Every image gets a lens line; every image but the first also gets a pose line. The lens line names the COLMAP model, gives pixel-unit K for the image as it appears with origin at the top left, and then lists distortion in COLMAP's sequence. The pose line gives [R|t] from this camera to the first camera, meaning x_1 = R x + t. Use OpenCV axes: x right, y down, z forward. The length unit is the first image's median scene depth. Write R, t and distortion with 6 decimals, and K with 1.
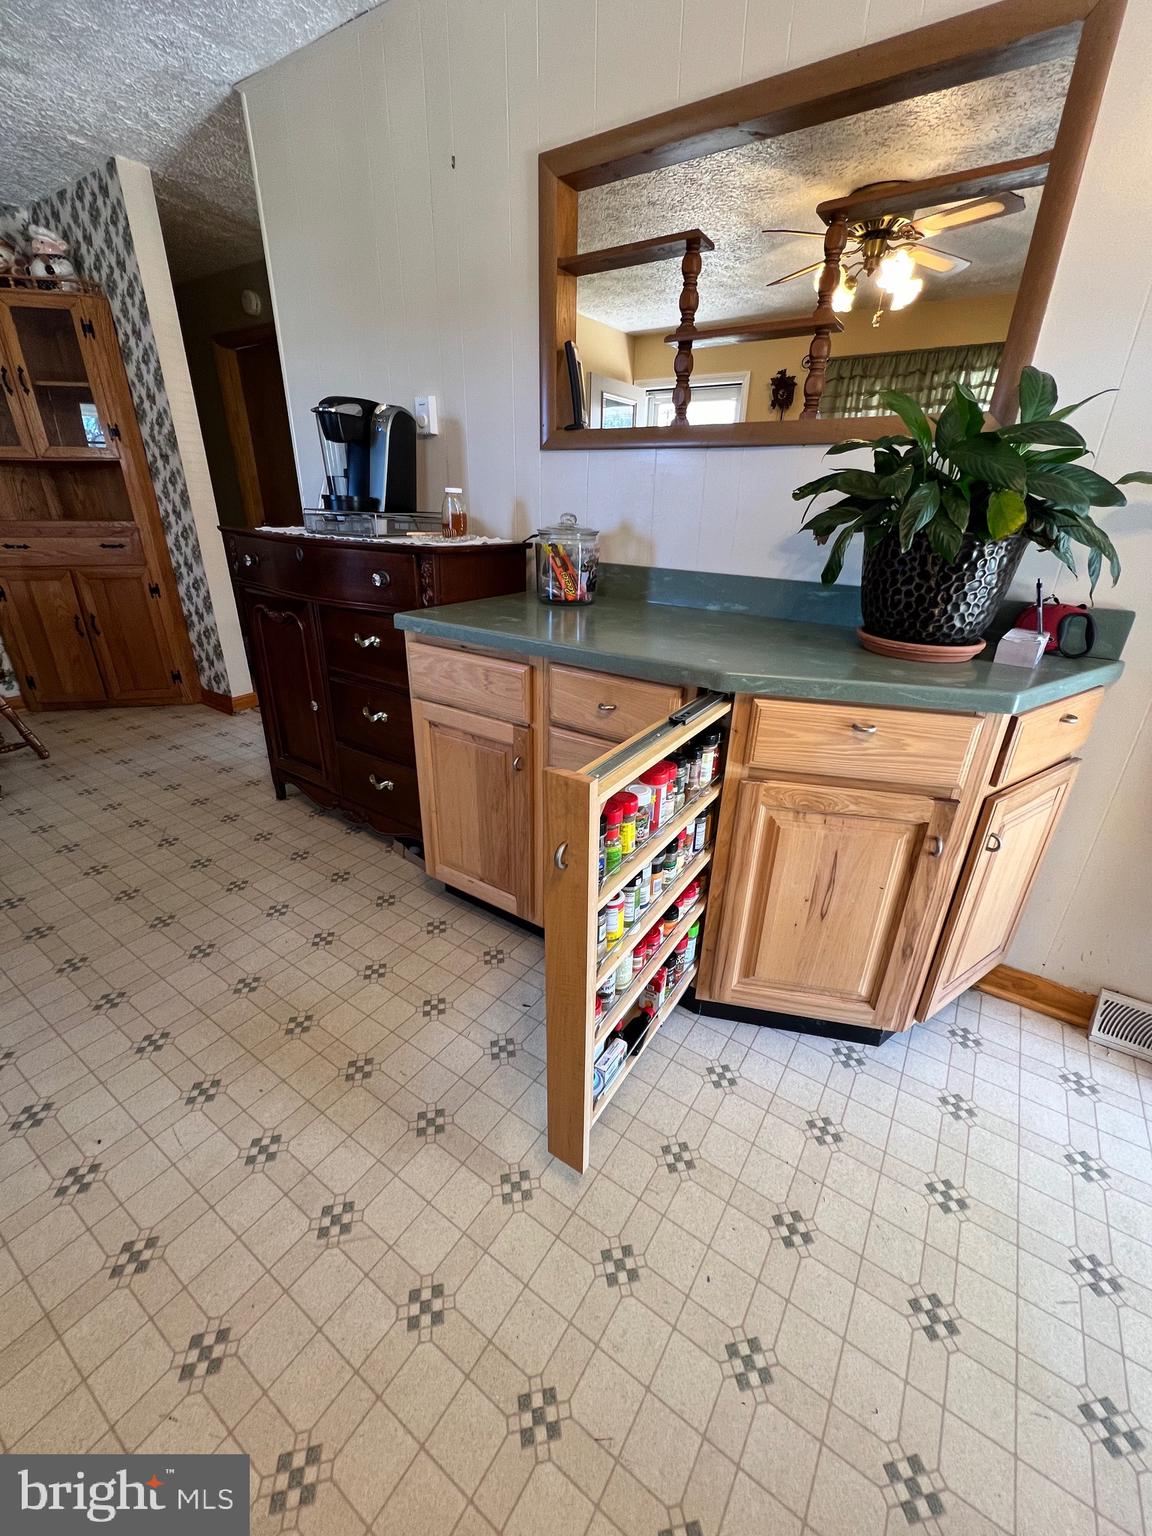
lens RADIAL K [[613.3, 0, 579.5], [0, 613.3, 766.1], [0, 0, 1]] dist [-0.001610, -0.000030]
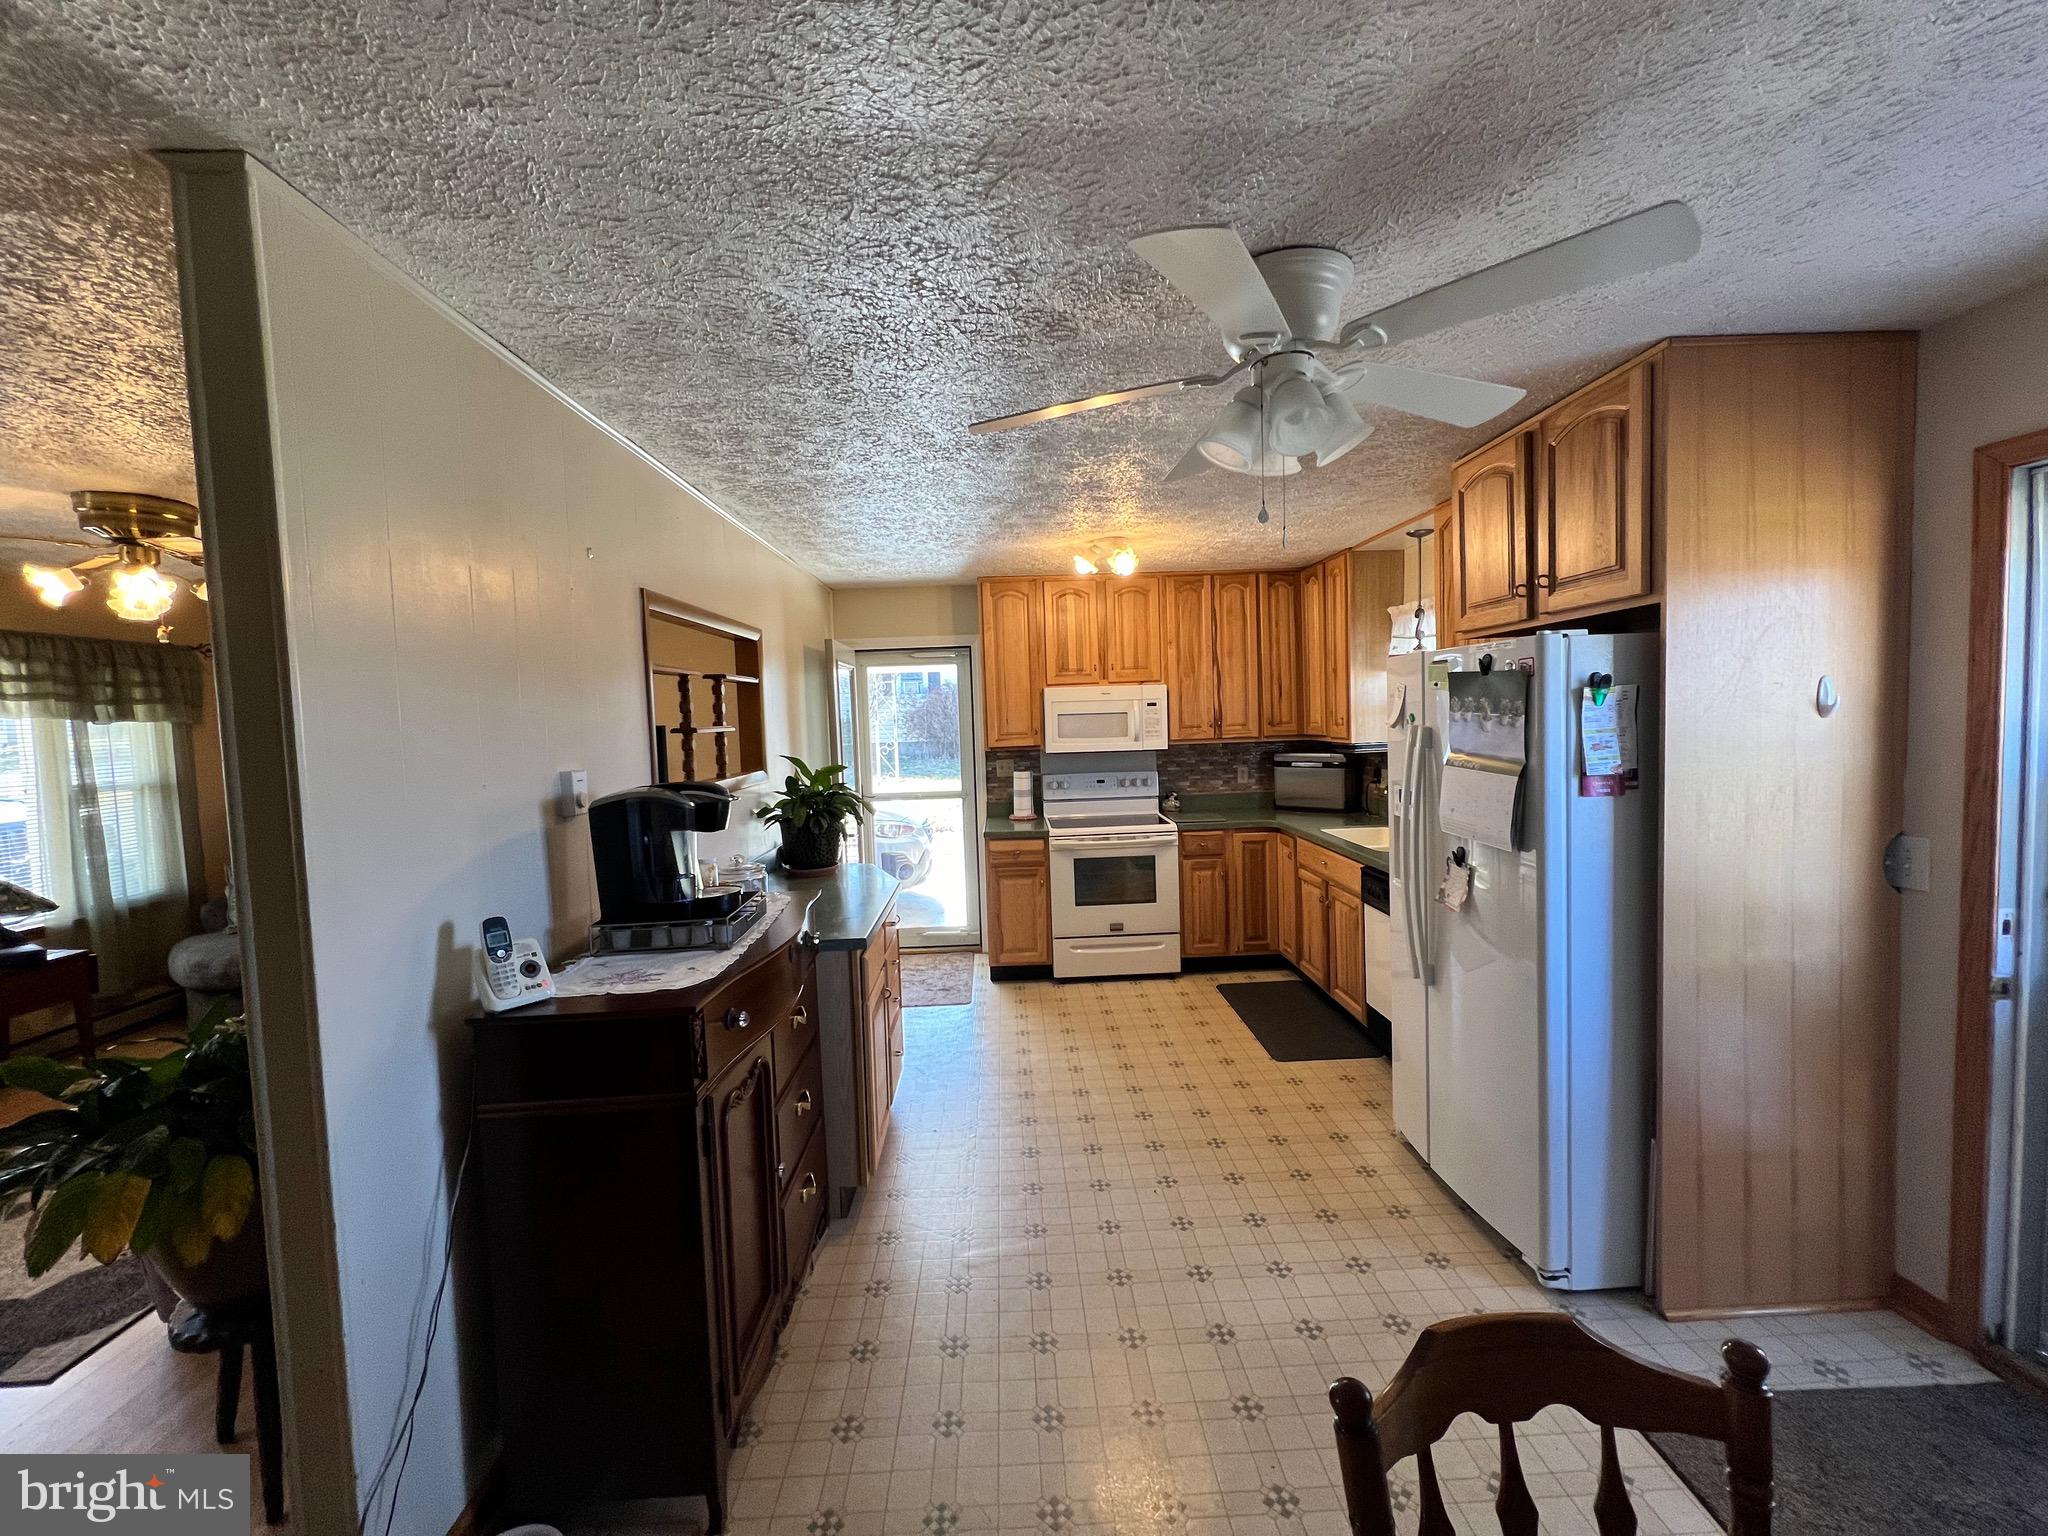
lens RADIAL K [[818.8, 0, 1020.1], [0, 818.8, 760.6], [0, 0, 1]] dist [-0.000522, 0.000605]
pose [[-0.575716, -0.050574, 0.816084, -1.655155], [0.345511, 0.889549, 0.298872, -0.871423], [-0.741062, 0.454032, -0.494653, 1.303967]]
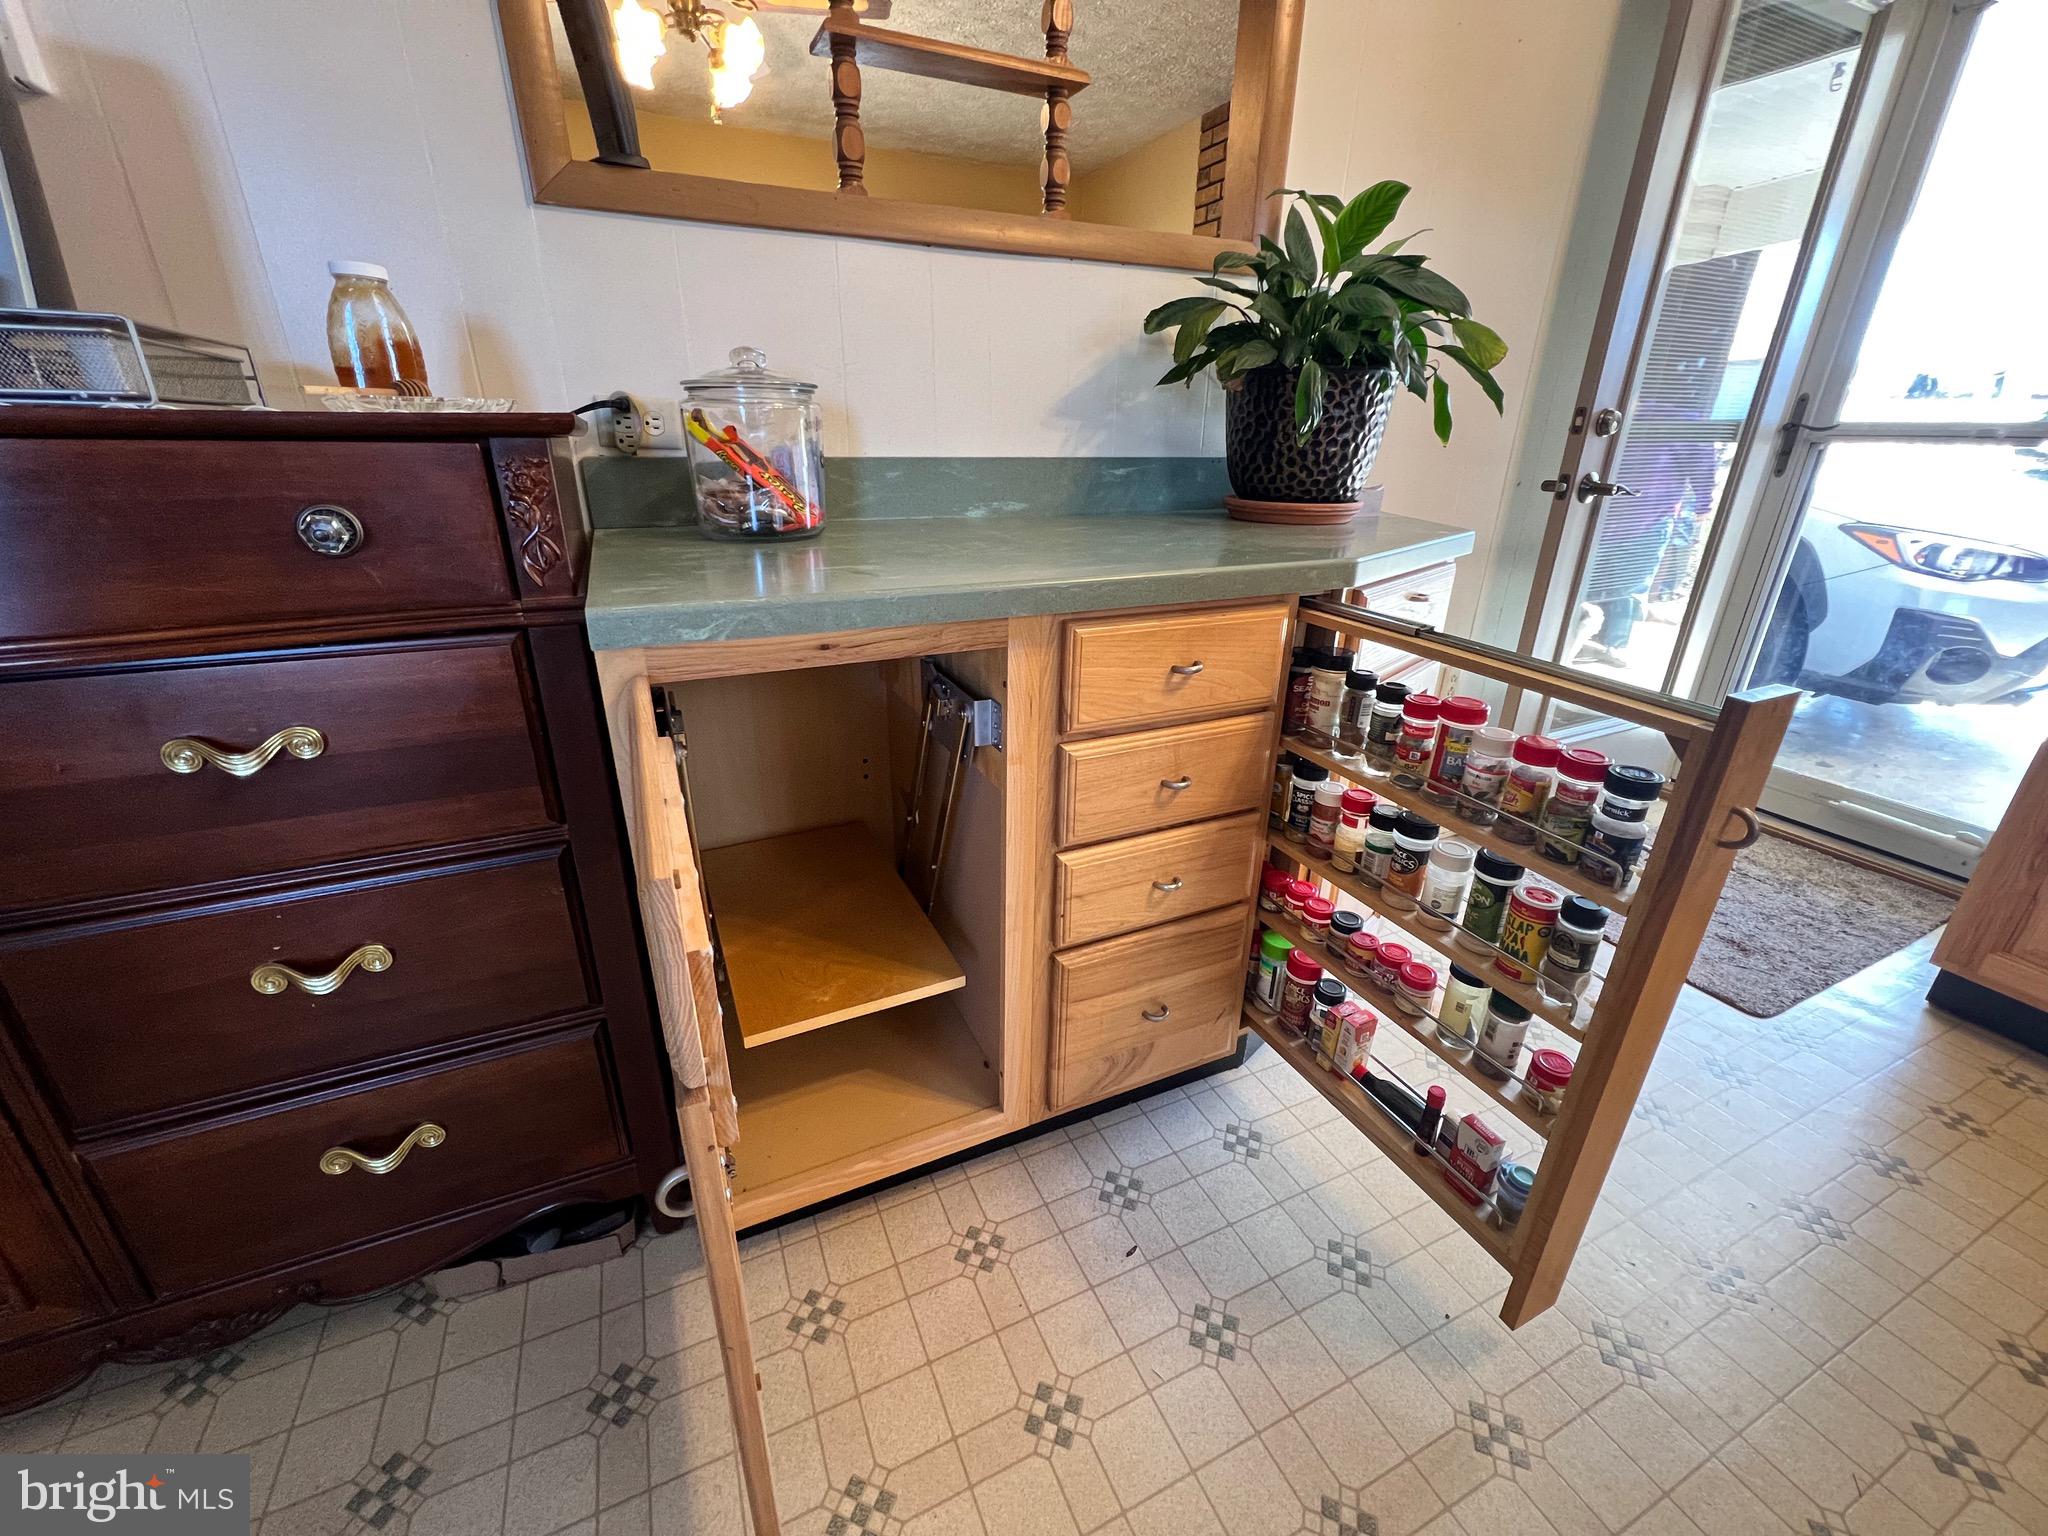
lens RADIAL K [[816.5, 0, 1023.0], [0, 816.5, 764.9], [0, 0, 1]] dist [0.001238, 0.000216]
pose [[0.523395, -0.338658, 0.781901, -0.505940], [0.342545, 0.923838, 0.170838, -0.148023], [-0.780205, 0.178420, 0.599538, 0.512303]]
